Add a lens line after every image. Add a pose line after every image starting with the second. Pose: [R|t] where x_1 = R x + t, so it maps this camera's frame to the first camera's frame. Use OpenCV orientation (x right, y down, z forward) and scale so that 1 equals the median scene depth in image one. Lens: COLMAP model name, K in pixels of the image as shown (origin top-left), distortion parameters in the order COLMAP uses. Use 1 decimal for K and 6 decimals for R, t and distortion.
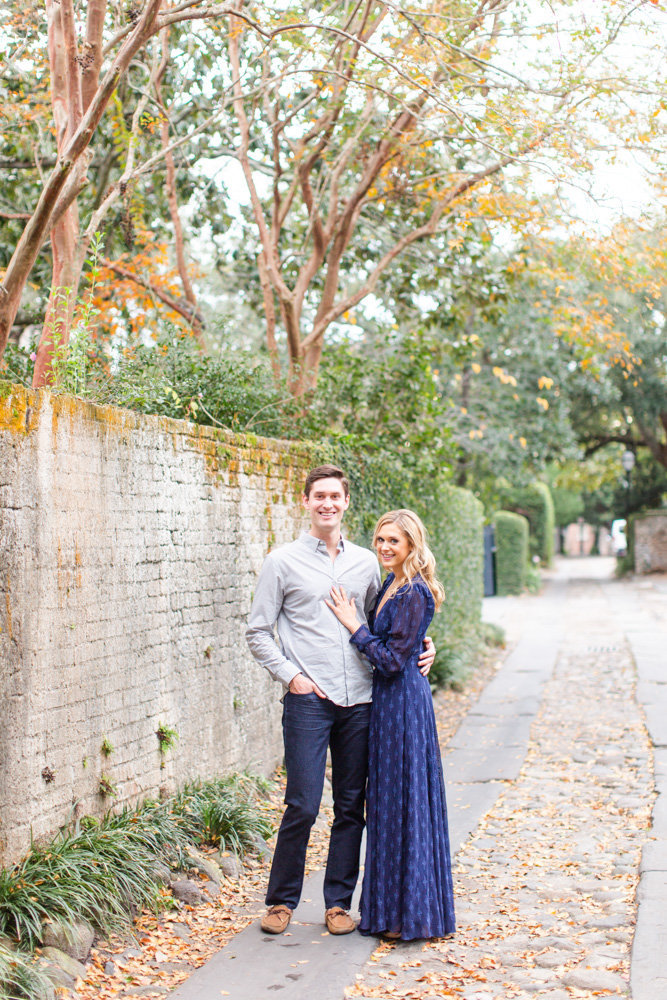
lens RADIAL K [[1239.1, 0, 333.5], [0, 1239.1, 500.0], [0, 0, 1]] dist [-0.011106, -0.008313]
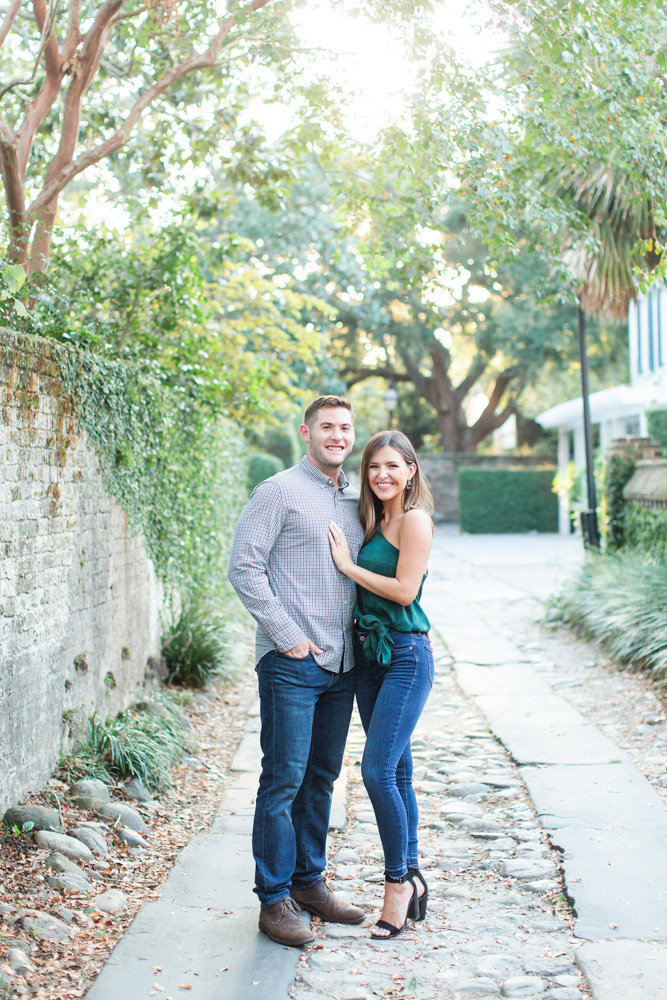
lens RADIAL K [[1433.0, 0, 334.8], [0, 1433.0, 462.3], [0, 0, 1]] dist [-0.003995, -0.031835]
pose [[0.980978, 0.011055, 0.193805, -0.008432], [-0.014346, 0.999776, 0.015587, 0.005247], [-0.193589, -0.018071, 0.980916, 0.121214]]
